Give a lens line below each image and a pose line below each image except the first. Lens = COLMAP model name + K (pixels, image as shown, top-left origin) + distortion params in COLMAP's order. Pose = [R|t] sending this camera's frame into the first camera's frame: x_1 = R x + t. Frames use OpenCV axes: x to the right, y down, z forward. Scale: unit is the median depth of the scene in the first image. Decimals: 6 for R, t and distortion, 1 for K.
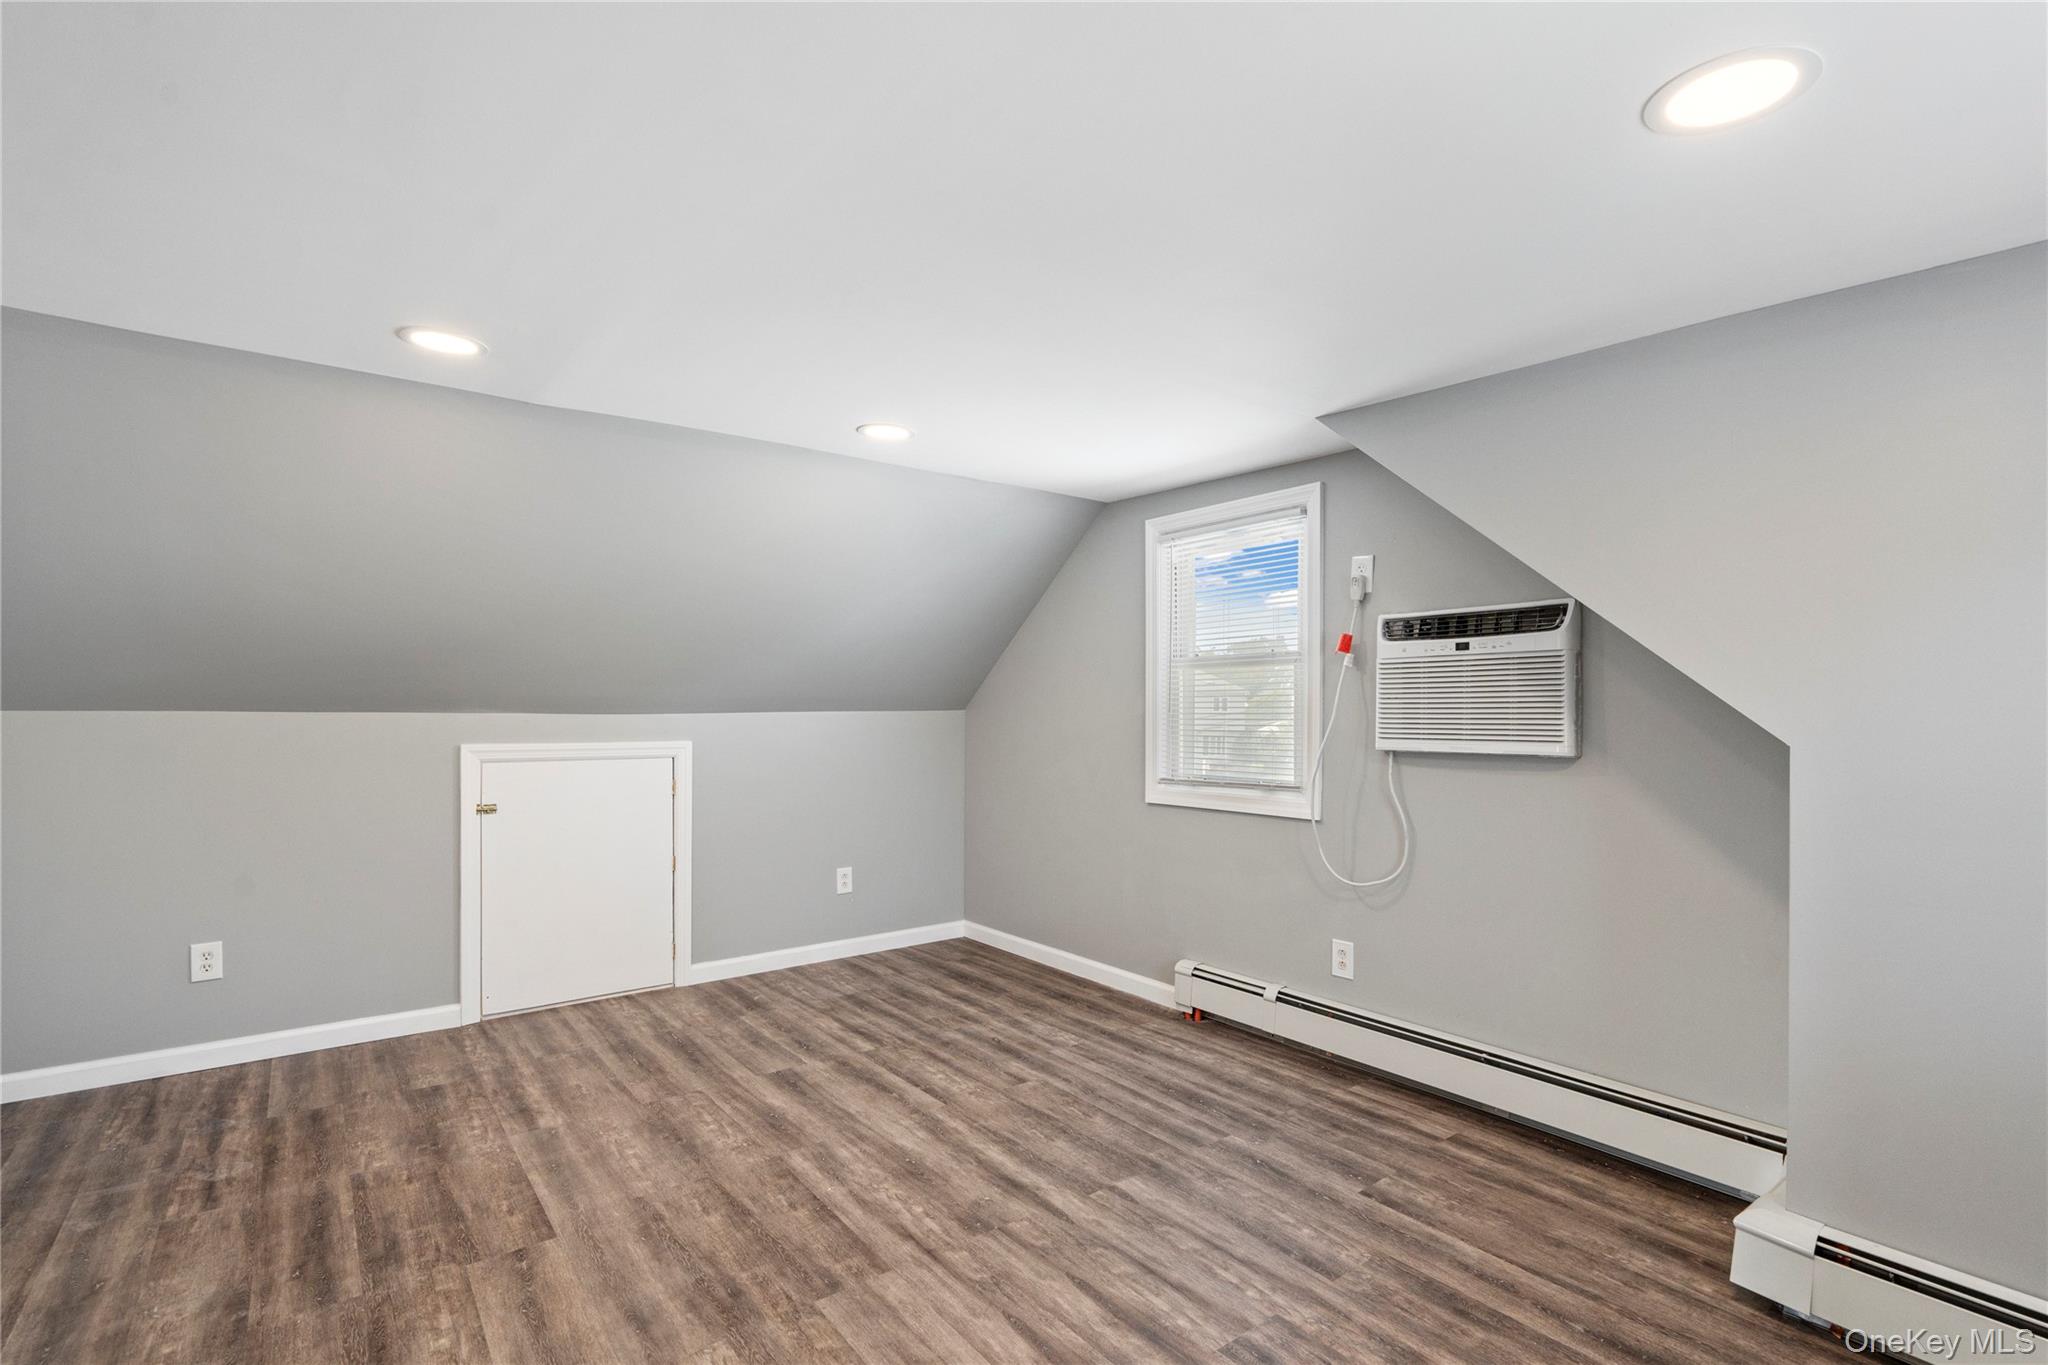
lens RADIAL K [[944.0, 0, 1018.9], [0, 944.0, 691.5], [0, 0, 1]] dist [-0.004053, 0.001018]
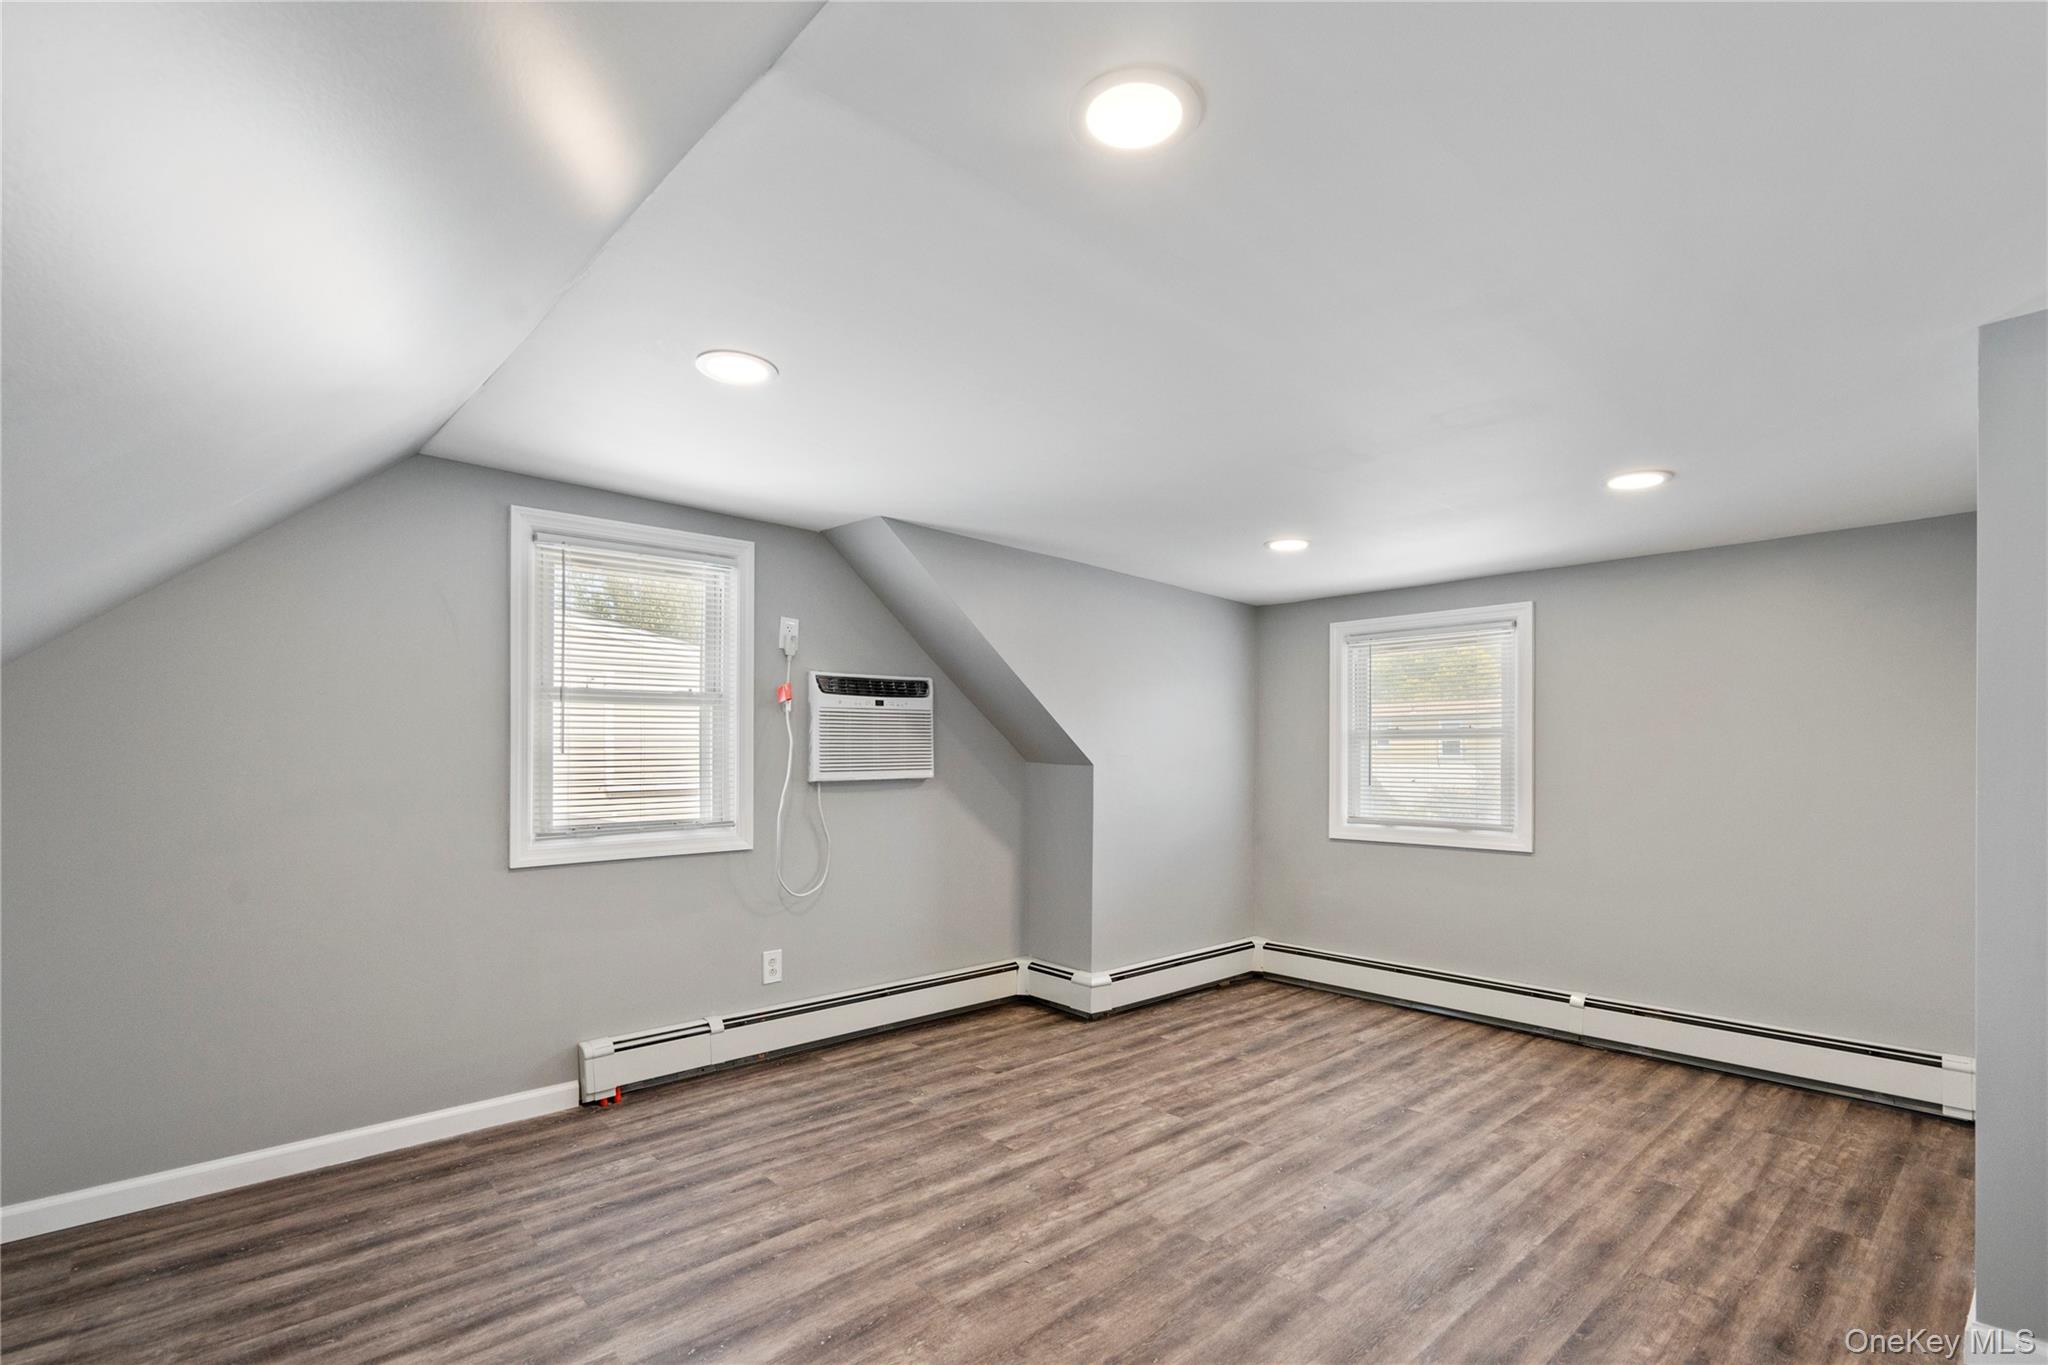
lens RADIAL K [[966.8, 0, 1027.0], [0, 966.8, 720.5], [0, 0, 1]] dist [-0.002009, 0.001058]
pose [[-0.093326, 0.026425, 0.995285, -0.937428], [-0.021625, 0.999358, -0.028561, 0.013561], [-0.995401, -0.024189, -0.092695, 0.882778]]
